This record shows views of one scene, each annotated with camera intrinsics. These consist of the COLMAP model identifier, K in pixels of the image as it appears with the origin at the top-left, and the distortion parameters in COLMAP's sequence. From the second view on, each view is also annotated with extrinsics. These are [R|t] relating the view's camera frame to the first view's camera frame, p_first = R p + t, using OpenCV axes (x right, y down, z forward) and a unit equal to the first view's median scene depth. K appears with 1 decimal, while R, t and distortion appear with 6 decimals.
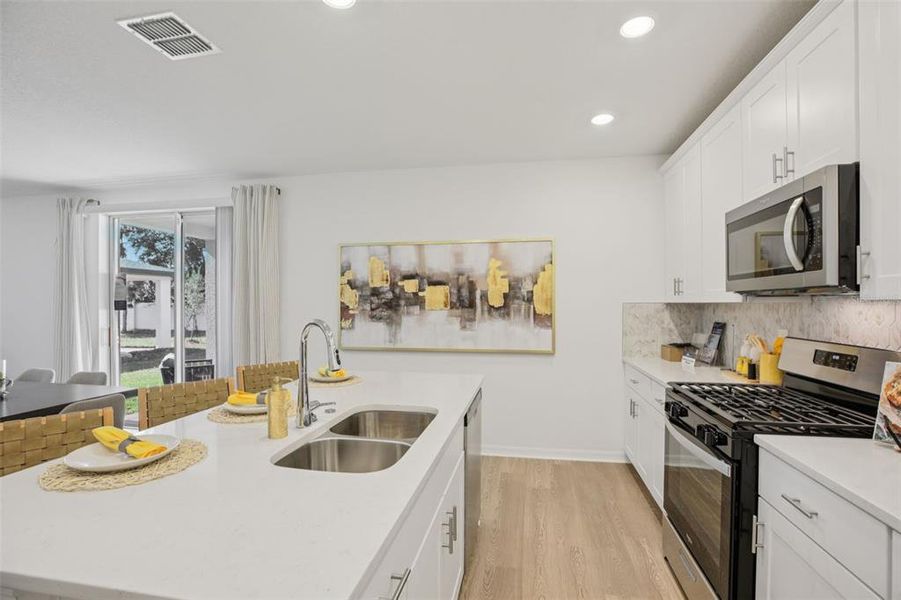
lens RADIAL K [[387.1, 0, 458.3], [0, 387.1, 305.7], [0, 0, 1]] dist [-0.027581, 0.000671]
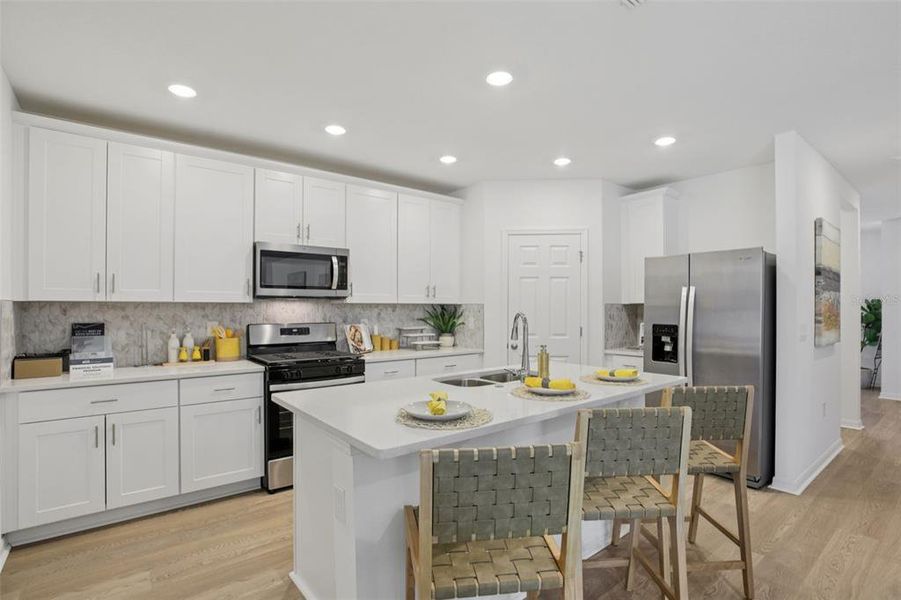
lens RADIAL K [[419.8, 0, 435.6], [0, 419.8, 307.3], [0, 0, 1]] dist [-0.040745, 0.010072]
pose [[-0.748395, 0.001549, 0.663252, -0.471920], [0.002631, 0.999996, 0.000633, 0.004935], [-0.663248, 0.002219, -0.748396, 0.921283]]
